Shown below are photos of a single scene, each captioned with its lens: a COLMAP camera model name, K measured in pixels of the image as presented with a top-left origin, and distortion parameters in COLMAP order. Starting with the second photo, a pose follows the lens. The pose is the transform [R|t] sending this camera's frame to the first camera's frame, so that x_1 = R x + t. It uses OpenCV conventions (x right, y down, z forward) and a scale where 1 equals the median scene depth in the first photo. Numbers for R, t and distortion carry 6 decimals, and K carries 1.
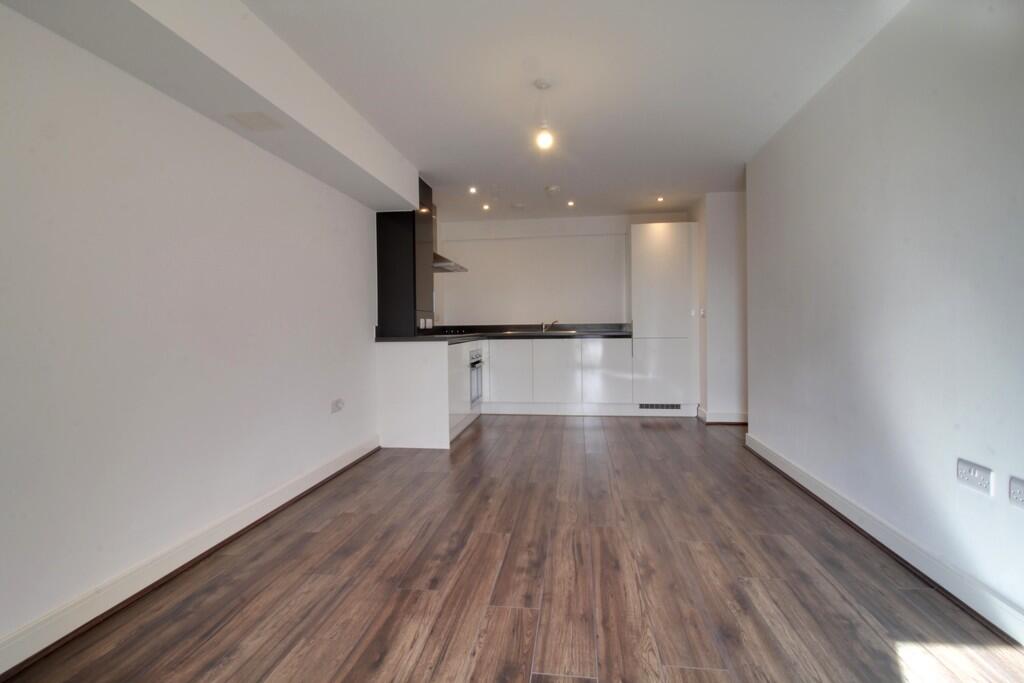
lens RADIAL K [[475.6, 0, 513.2], [0, 475.6, 334.8], [0, 0, 1]] dist [0.000223, -0.009848]
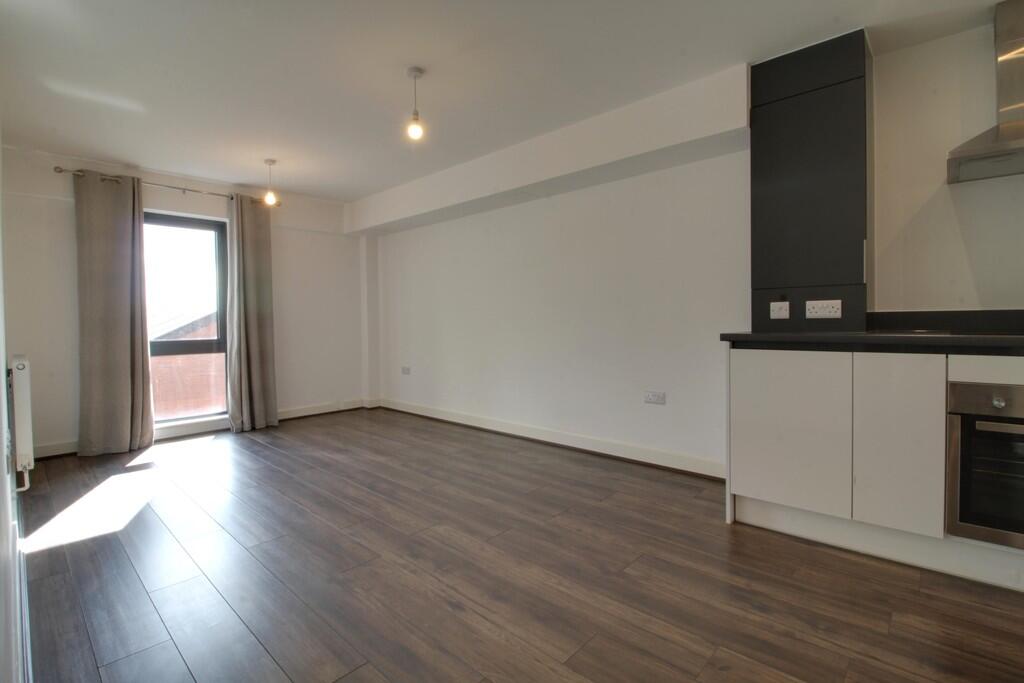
lens RADIAL K [[475.6, 0, 510.3], [0, 475.6, 344.1], [0, 0, 1]] dist [0.000223, -0.009848]
pose [[-0.577195, 0.069005, -0.813685, 0.765678], [0.008778, 0.996890, 0.078316, -0.049530], [0.816559, 0.038061, -0.576006, 1.737504]]
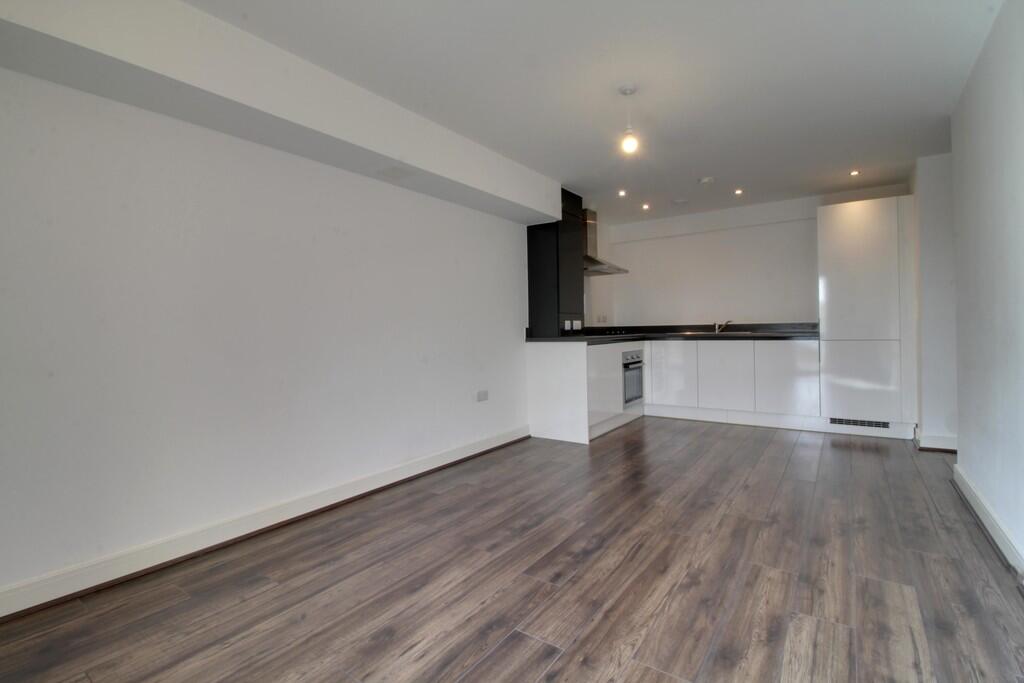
lens RADIAL K [[475.6, 0, 511.3], [0, 475.6, 334.1], [0, 0, 1]] dist [0.000223, -0.009848]
pose [[0.887916, 0.001509, -0.460002, 0.309413], [-0.002424, 0.999996, -0.001400, -0.002034], [0.459999, 0.002358, 0.887917, -0.018052]]
